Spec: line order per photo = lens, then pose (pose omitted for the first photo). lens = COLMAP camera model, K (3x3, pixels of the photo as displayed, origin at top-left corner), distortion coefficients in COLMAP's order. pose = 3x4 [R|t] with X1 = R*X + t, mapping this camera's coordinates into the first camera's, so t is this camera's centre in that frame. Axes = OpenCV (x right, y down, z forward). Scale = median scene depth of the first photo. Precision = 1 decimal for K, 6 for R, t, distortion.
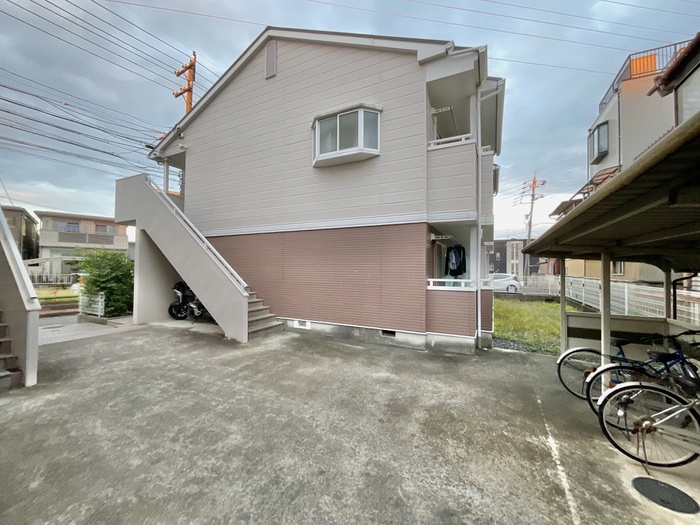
lens RADIAL K [[284.2, 0, 351.8], [0, 284.2, 261.9], [0, 0, 1]] dist [-0.002379, 0.000644]
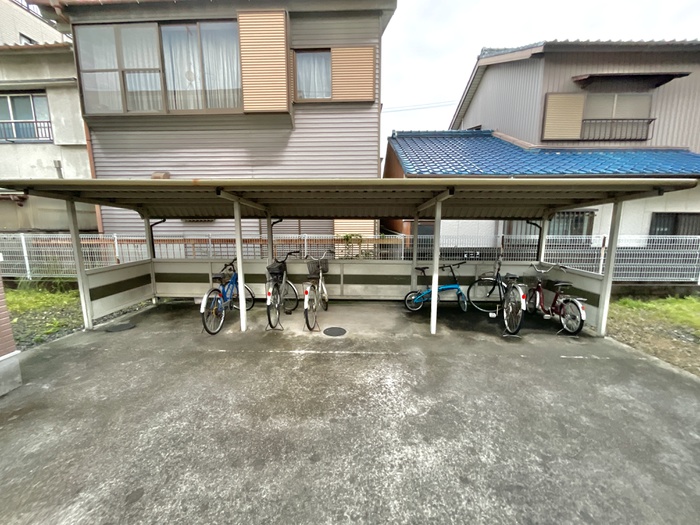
lens RADIAL K [[284.2, 0, 350.8], [0, 284.2, 263.8], [0, 0, 1]] dist [-0.002379, 0.000644]
pose [[-0.442778, -0.142269, 0.885272, -0.510546], [-0.026145, 0.988960, 0.145856, 0.053227], [-0.896250, 0.041436, -0.441610, 1.434815]]
